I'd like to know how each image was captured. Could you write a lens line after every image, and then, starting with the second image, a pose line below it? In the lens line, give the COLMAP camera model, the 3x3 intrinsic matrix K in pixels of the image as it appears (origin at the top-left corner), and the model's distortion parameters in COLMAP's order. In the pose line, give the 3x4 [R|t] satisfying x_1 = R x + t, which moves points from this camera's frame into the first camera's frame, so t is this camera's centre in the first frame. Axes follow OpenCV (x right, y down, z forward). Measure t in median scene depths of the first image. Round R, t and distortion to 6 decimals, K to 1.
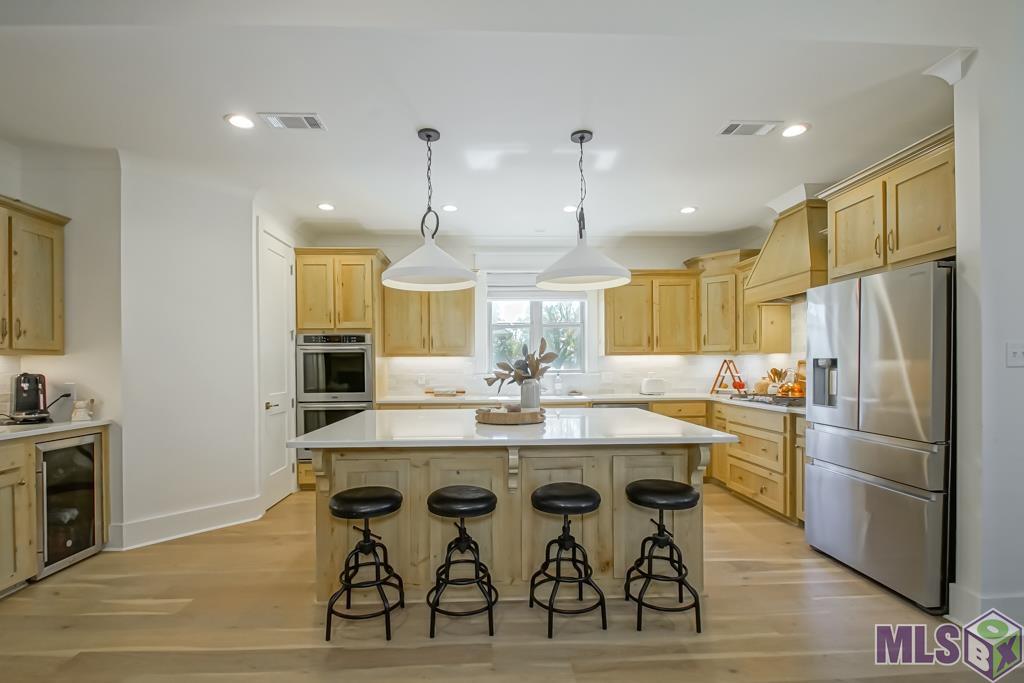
lens RADIAL K [[464.6, 0, 513.4], [0, 464.6, 364.2], [0, 0, 1]] dist [0.000977, -0.000070]
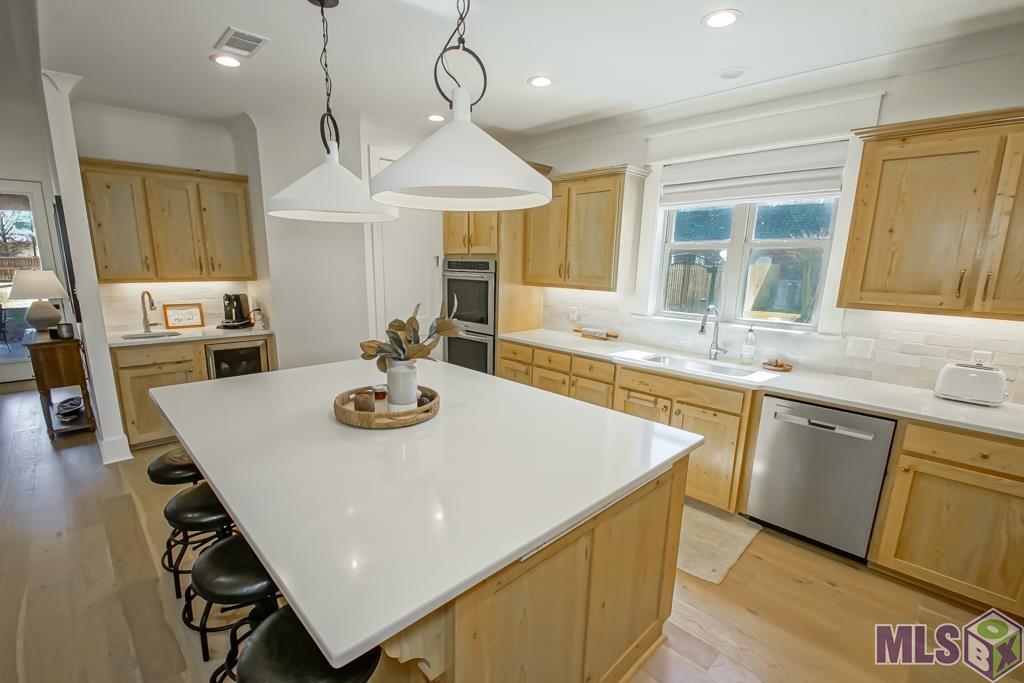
lens RADIAL K [[464.6, 0, 513.4], [0, 464.6, 364.2], [0, 0, 1]] dist [0.000977, -0.000070]
pose [[0.656290, 0.189249, -0.730389, 0.403790], [-0.026965, 0.973297, 0.227959, -0.075874], [0.754027, -0.129912, 0.643869, 0.434732]]
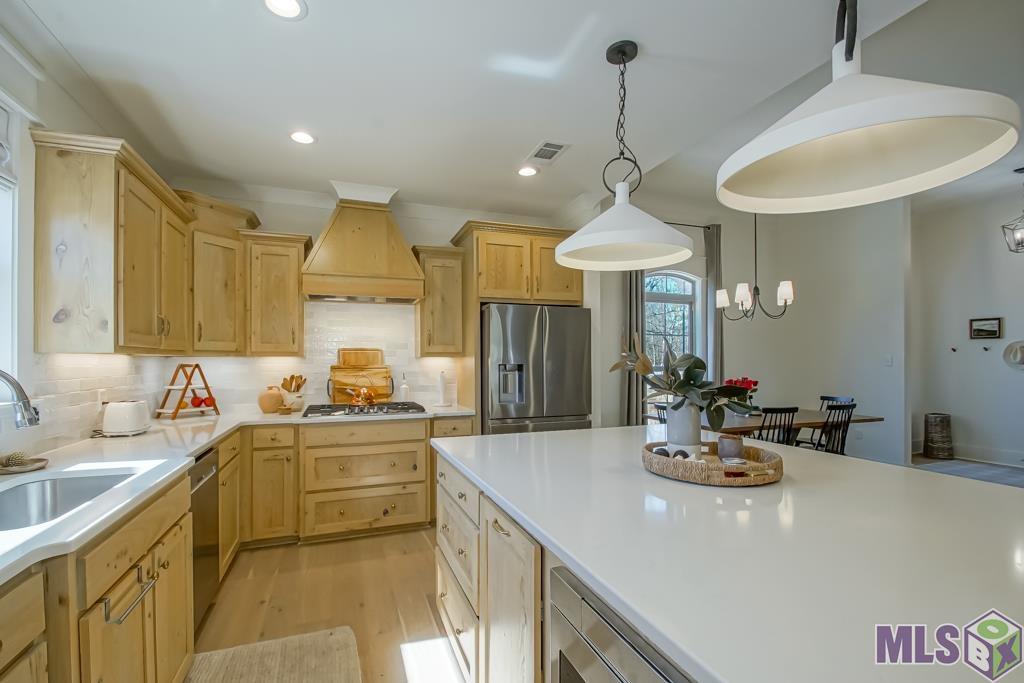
lens RADIAL K [[438.8, 0, 511.7], [0, 438.8, 364.8], [0, 0, 1]] dist [0.000195, -0.000012]
pose [[-0.256197, 0.006463, 0.966603, -0.302201], [0.003569, 0.999977, -0.005741, -0.003422], [-0.966618, 0.001979, -0.256215, 0.872285]]
